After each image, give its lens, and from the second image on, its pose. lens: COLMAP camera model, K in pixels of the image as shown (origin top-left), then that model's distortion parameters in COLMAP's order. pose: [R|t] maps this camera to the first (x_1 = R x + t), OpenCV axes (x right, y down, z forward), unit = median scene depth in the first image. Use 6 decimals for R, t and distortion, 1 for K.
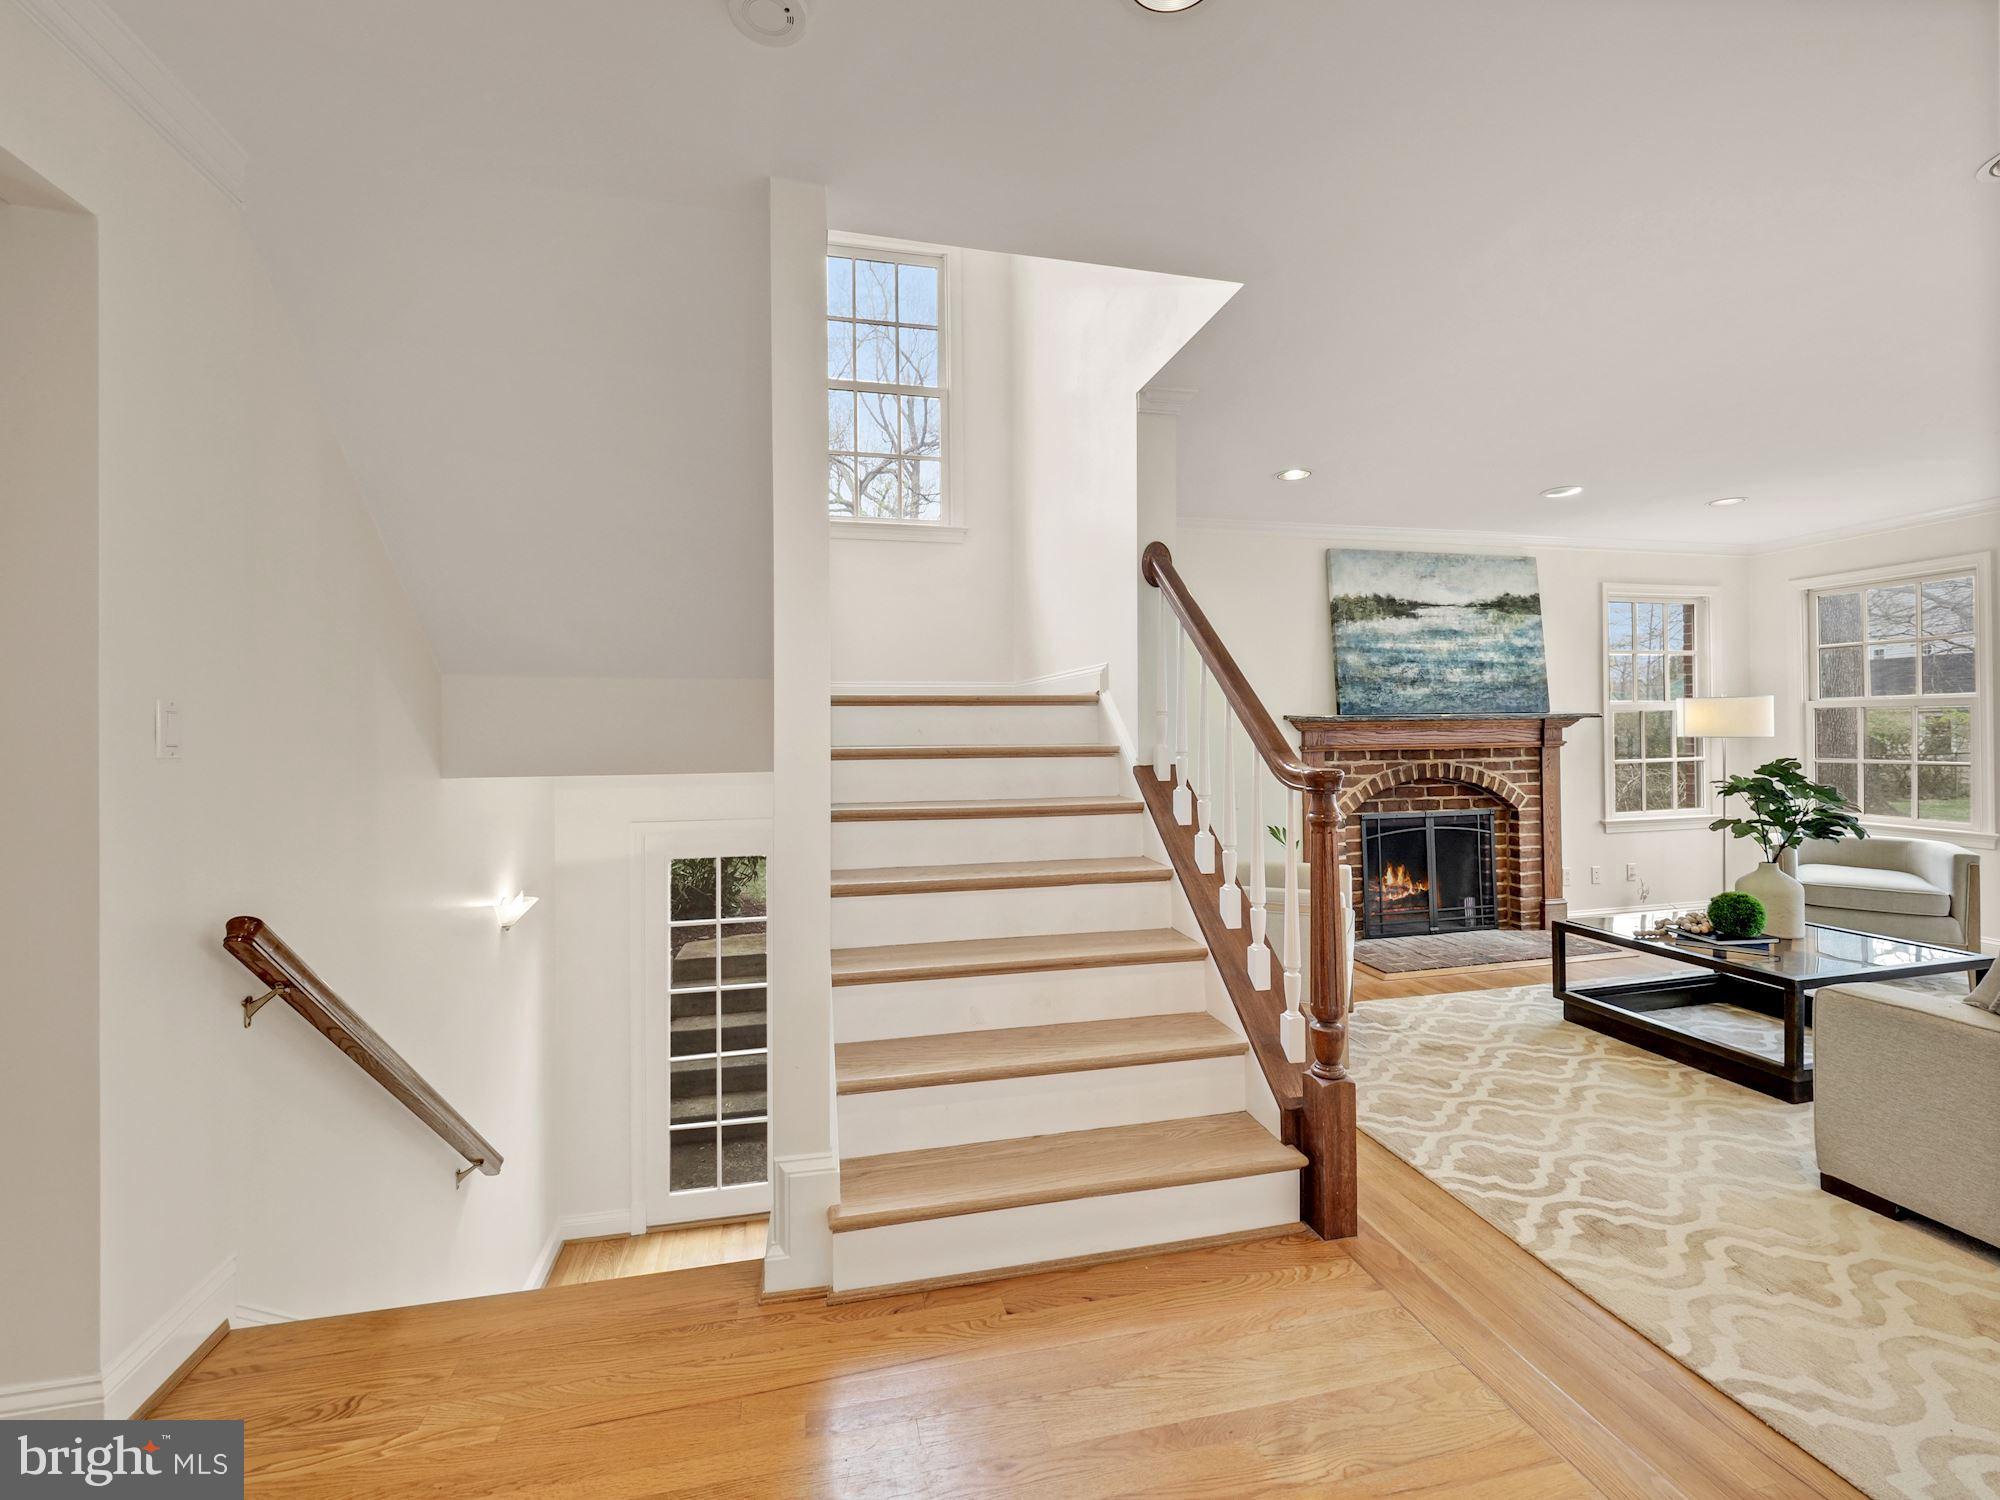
lens RADIAL K [[874.2, 0, 991.4], [0, 874.2, 720.7], [0, 0, 1]] dist [-0.012355, 0.004617]
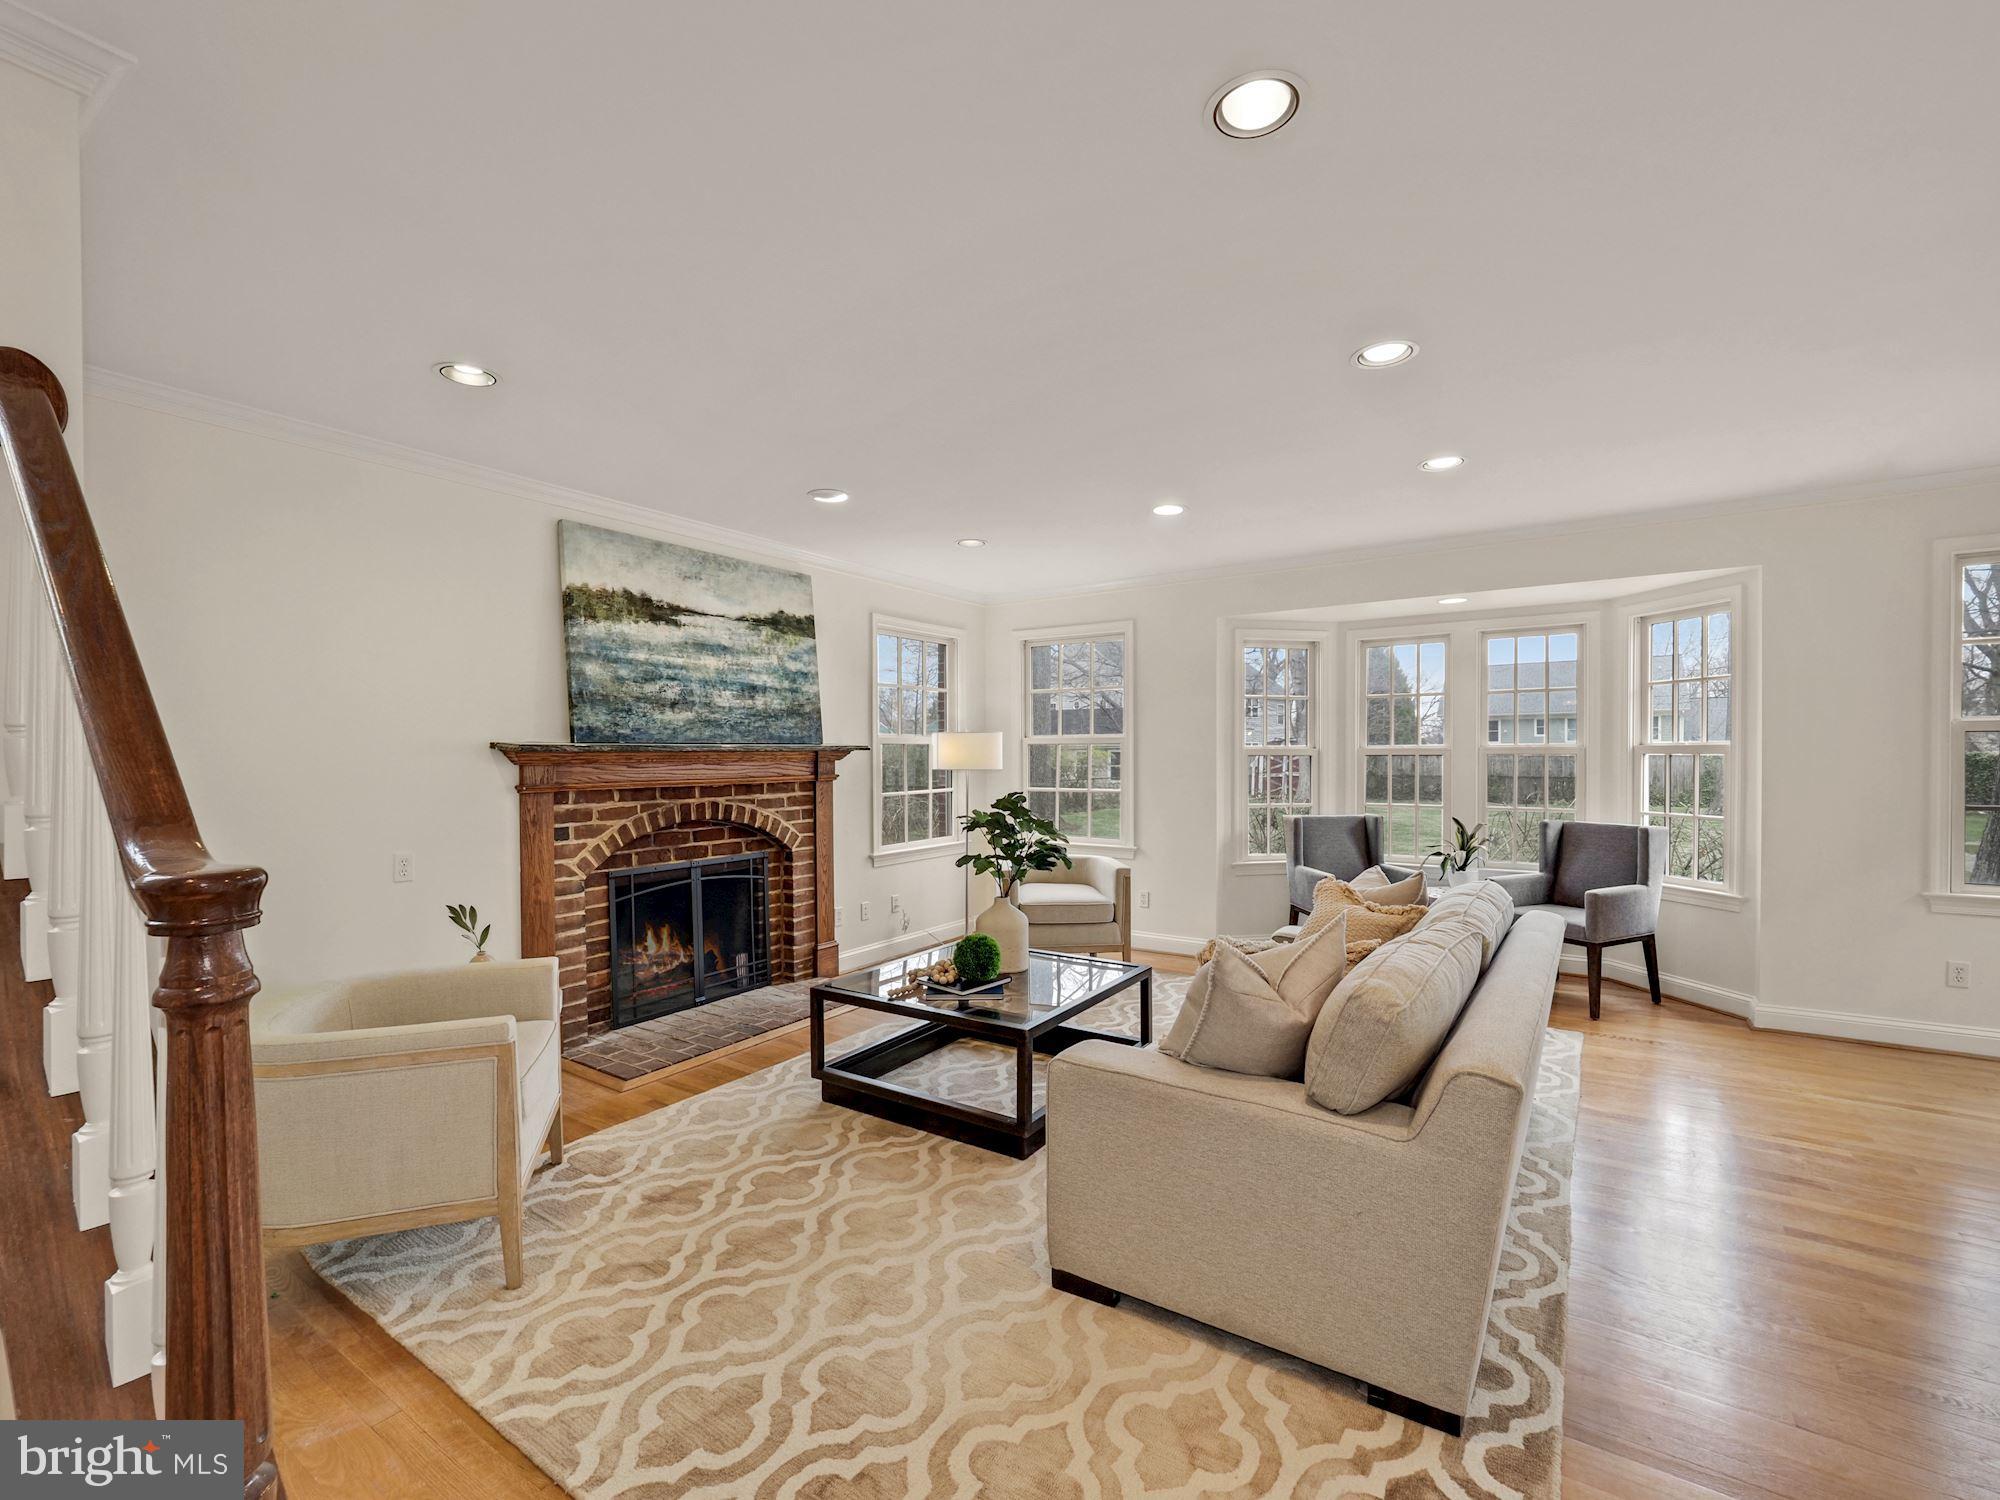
lens RADIAL K [[874.2, 0, 1027.5], [0, 874.2, 769.2], [0, 0, 1]] dist [-0.012355, 0.004617]
pose [[0.716289, -0.003995, 0.697792, 0.151516], [-0.009629, 0.999832, 0.015608, 0.000507], [-0.697737, -0.017899, 0.716130, 0.184080]]
